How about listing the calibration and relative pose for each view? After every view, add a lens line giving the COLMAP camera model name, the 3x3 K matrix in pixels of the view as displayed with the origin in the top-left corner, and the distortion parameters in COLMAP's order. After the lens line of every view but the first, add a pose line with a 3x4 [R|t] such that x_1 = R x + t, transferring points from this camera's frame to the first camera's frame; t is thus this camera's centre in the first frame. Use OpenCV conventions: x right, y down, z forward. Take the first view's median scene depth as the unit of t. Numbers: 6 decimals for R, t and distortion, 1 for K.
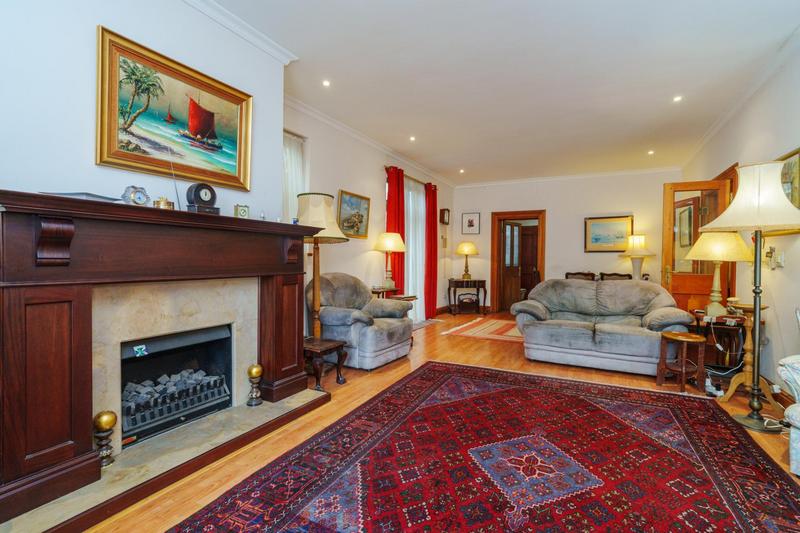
lens RADIAL K [[380.3, 0, 400.3], [0, 380.3, 263.3], [0, 0, 1]] dist [-0.000811, 0.000106]
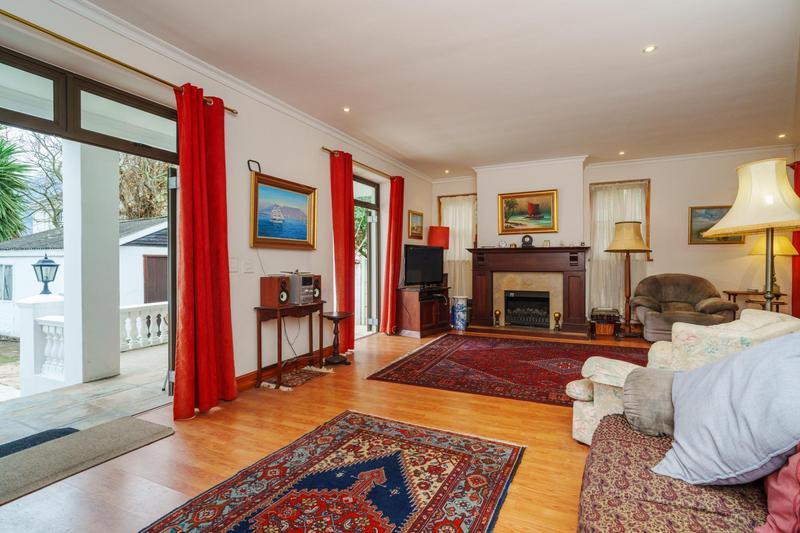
lens RADIAL K [[380.3, 0, 400.3], [0, 380.3, 263.3], [0, 0, 1]] dist [-0.000811, 0.000106]
pose [[-0.002269, -0.005661, -0.999981, 1.981150], [-0.003948, 0.999976, -0.005652, 0.004124], [0.999990, 0.003935, -0.002291, 0.120723]]
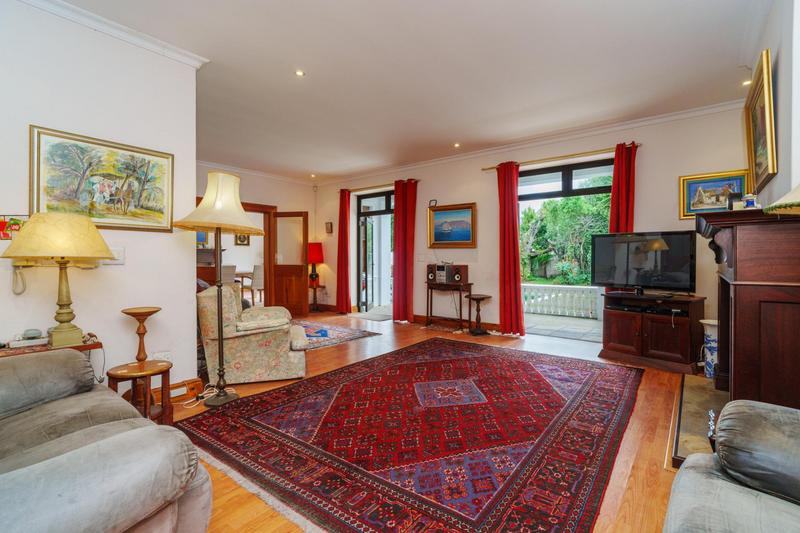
lens RADIAL K [[365.5, 0, 395.6], [0, 365.5, 255.8], [0, 0, 1]] dist [0.000393, 0.000452]
pose [[-0.978229, -0.009425, 0.207316, 0.210159], [-0.008060, 0.999940, 0.007426, -0.028636], [-0.207374, 0.005593, -0.978246, 2.113146]]
